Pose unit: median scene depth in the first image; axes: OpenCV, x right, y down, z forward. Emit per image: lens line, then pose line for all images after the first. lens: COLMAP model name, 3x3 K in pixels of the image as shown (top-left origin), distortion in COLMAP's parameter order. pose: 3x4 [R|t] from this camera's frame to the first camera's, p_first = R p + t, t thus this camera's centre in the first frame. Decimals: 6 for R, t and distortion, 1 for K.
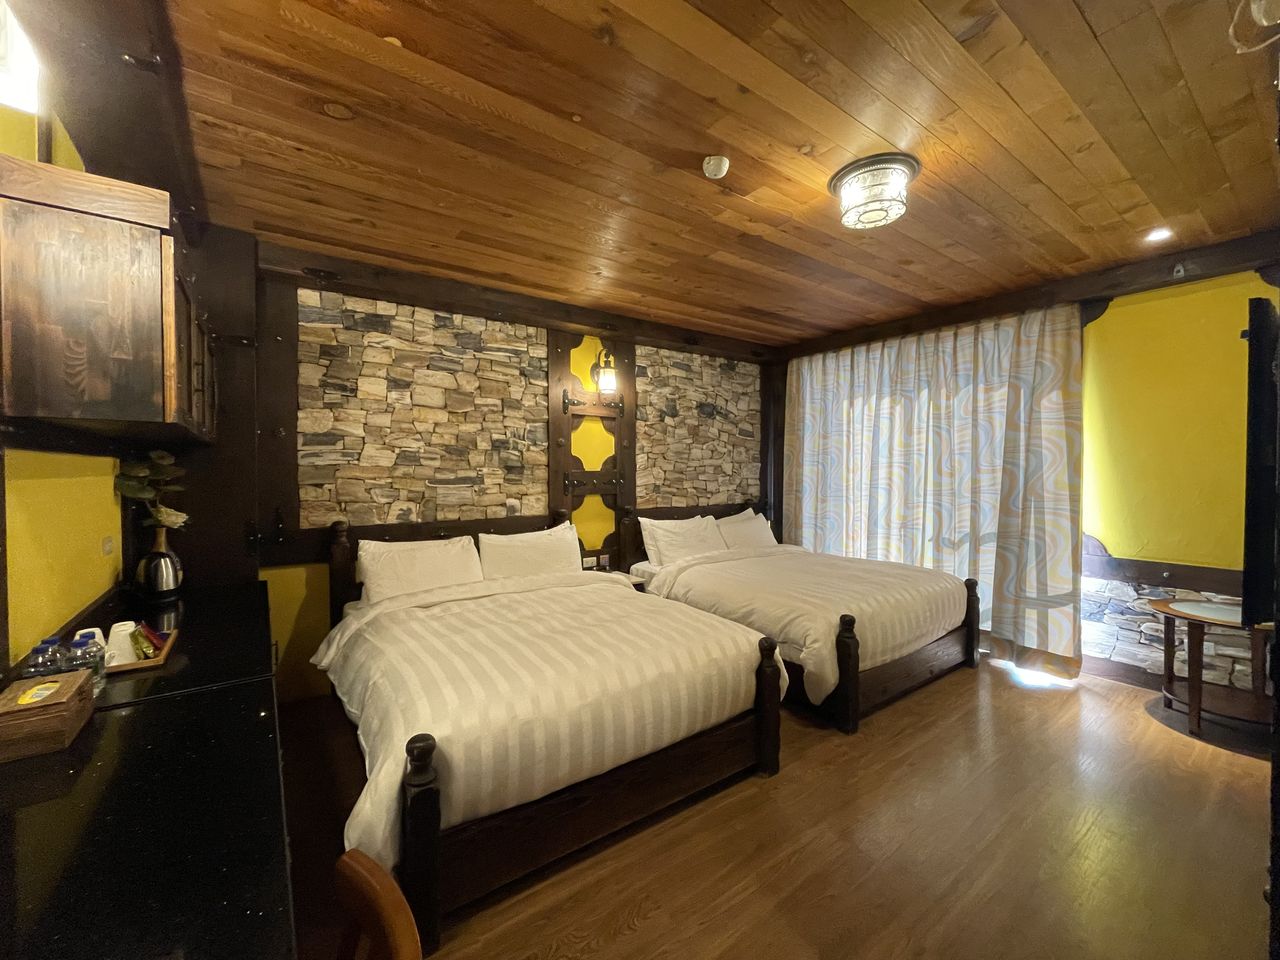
lens RADIAL K [[518.6, 0, 636.2], [0, 518.6, 480.5], [0, 0, 1]] dist [0.001613, -0.001443]
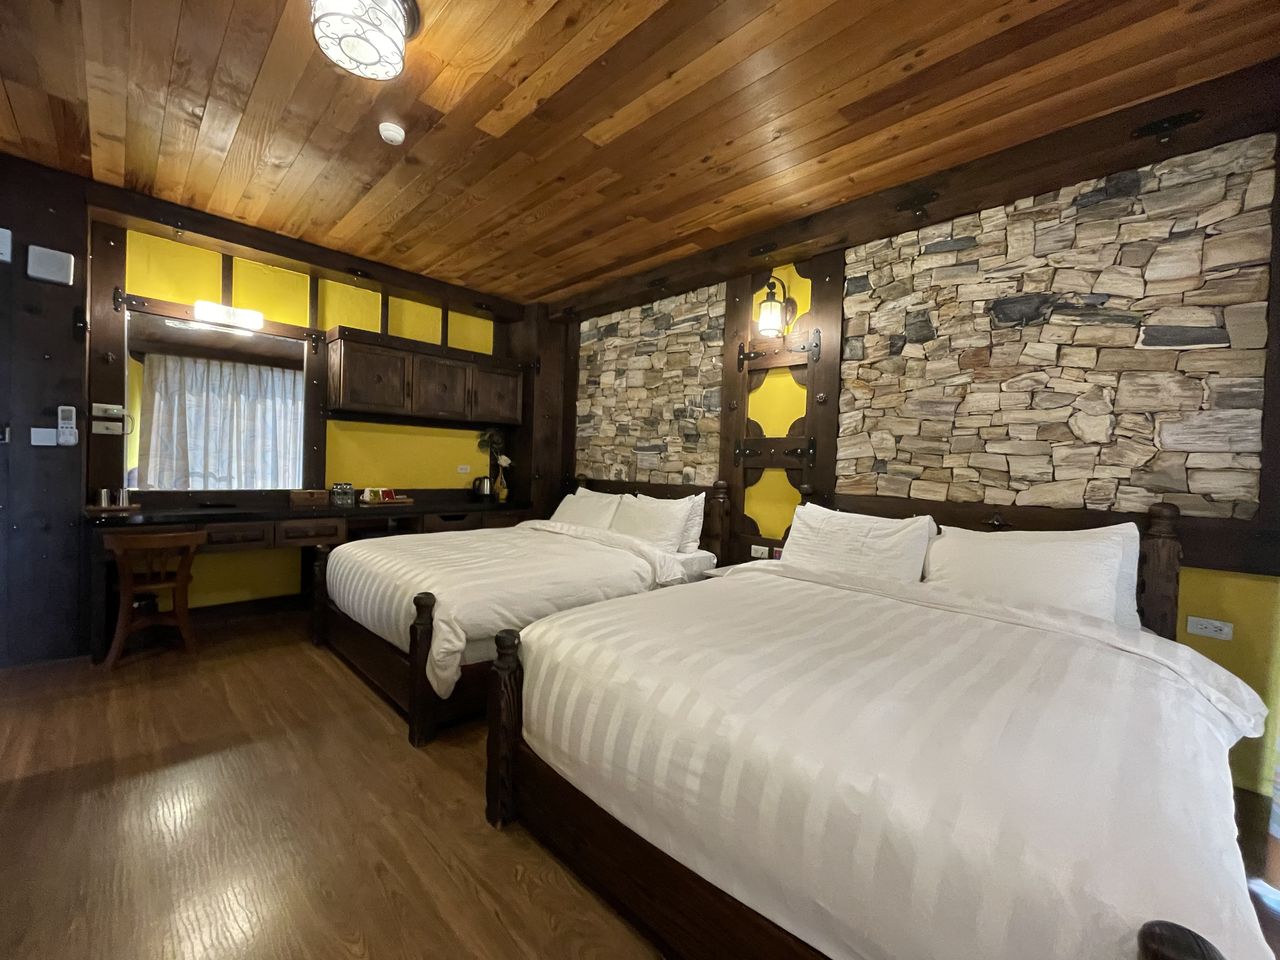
lens RADIAL K [[518.6, 0, 633.1], [0, 518.6, 480.0], [0, 0, 1]] dist [0.001613, -0.001443]
pose [[0.160645, 0.030821, -0.986531, 0.712875], [-0.057830, 0.998089, 0.021765, 0.043574], [0.985317, 0.053555, 0.162121, 0.719033]]
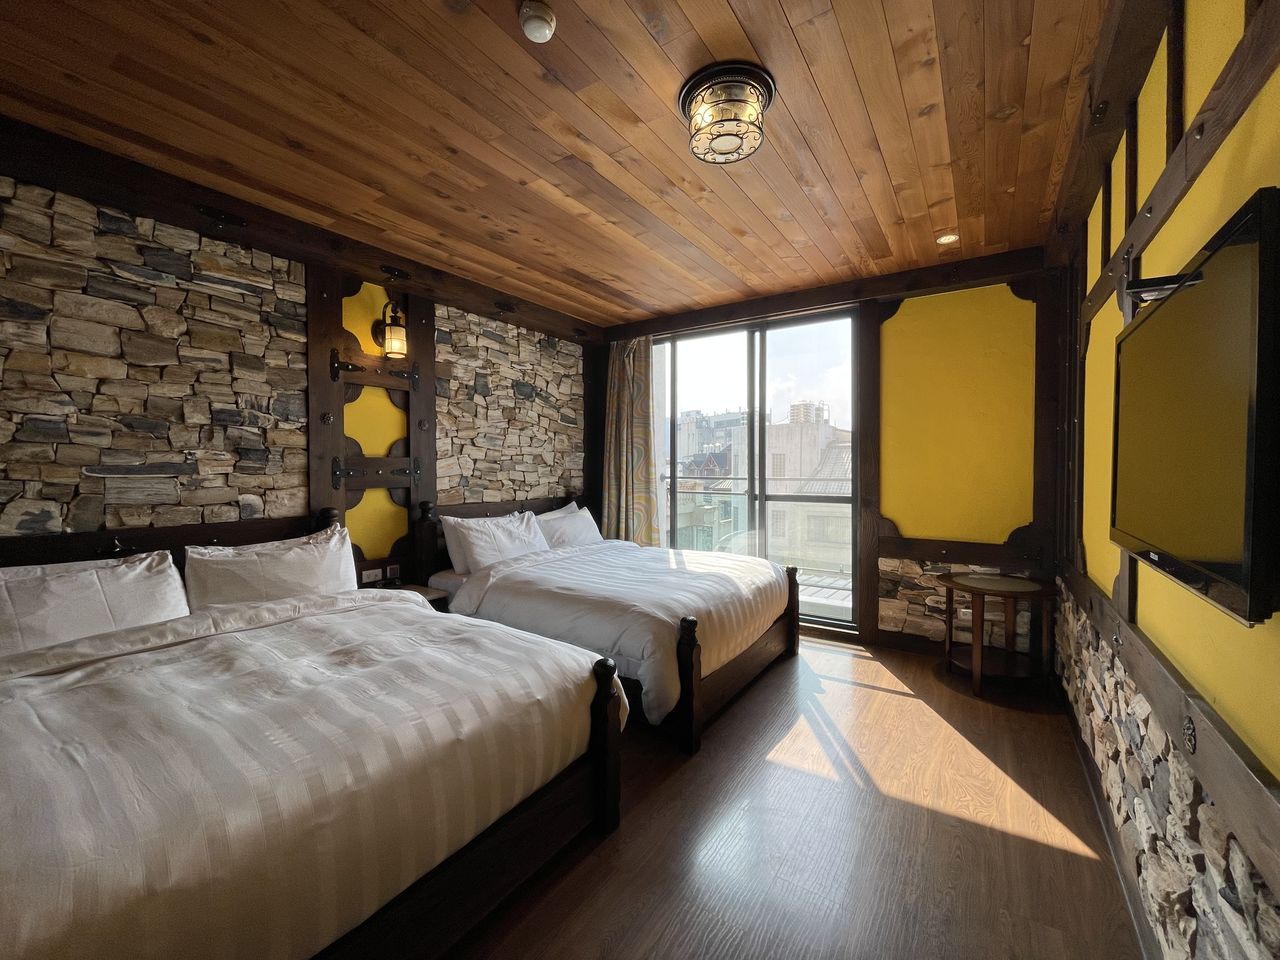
lens RADIAL K [[518.6, 0, 635.4], [0, 518.6, 478.4], [0, 0, 1]] dist [0.001613, -0.001443]
pose [[0.940297, -0.006213, 0.340298, 0.017342], [0.006020, 0.999981, 0.001622, 0.014760], [-0.340302, 0.000523, 0.940316, 0.145843]]
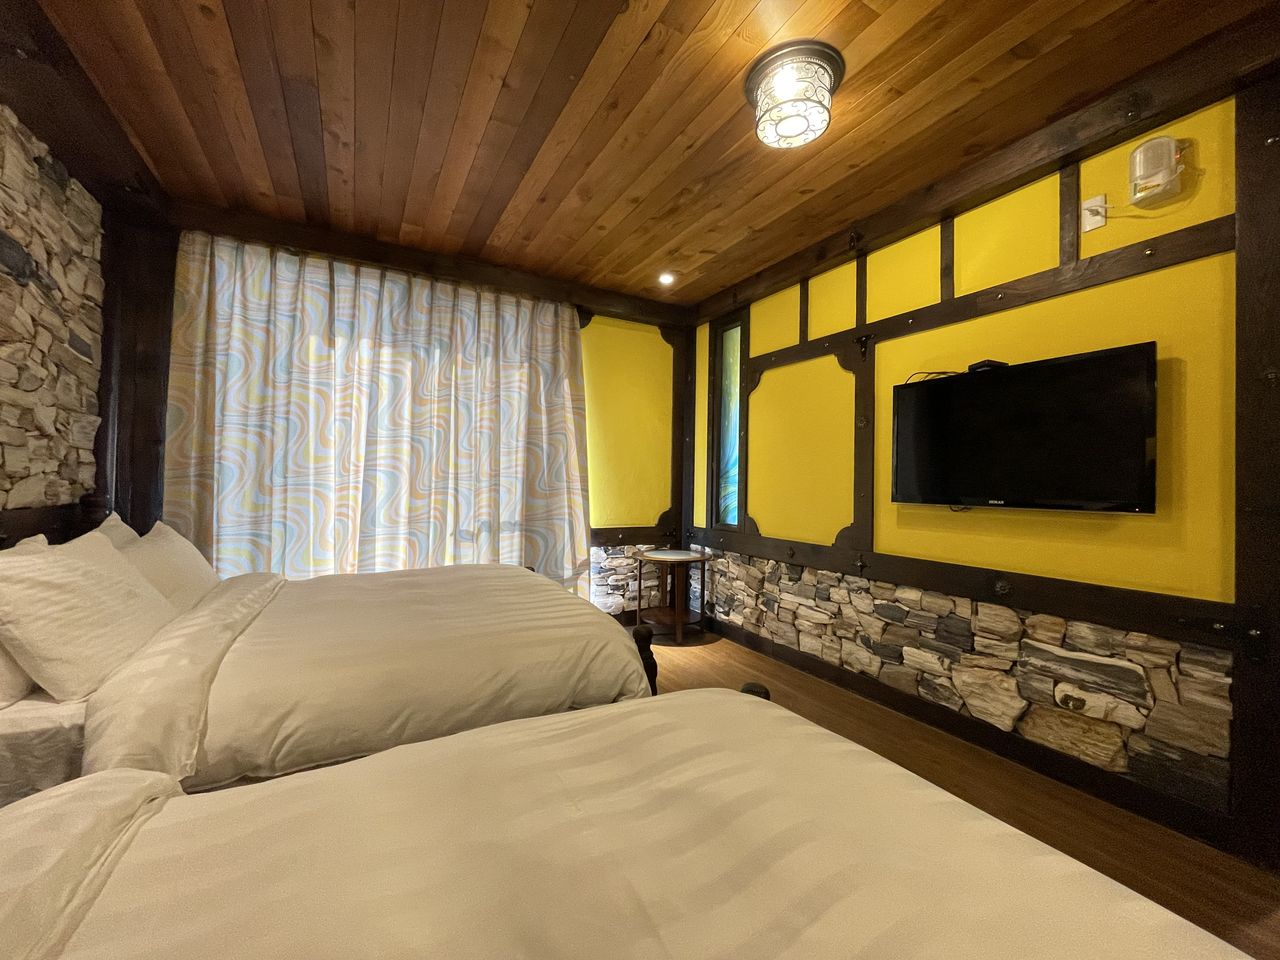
lens RADIAL K [[518.6, 0, 639.8], [0, 518.6, 473.9], [0, 0, 1]] dist [0.001613, -0.001443]
pose [[0.119087, 0.023412, 0.992608, -0.225247], [0.008638, 0.999660, -0.024614, 0.044864], [-0.992846, 0.011505, 0.118845, 0.635706]]
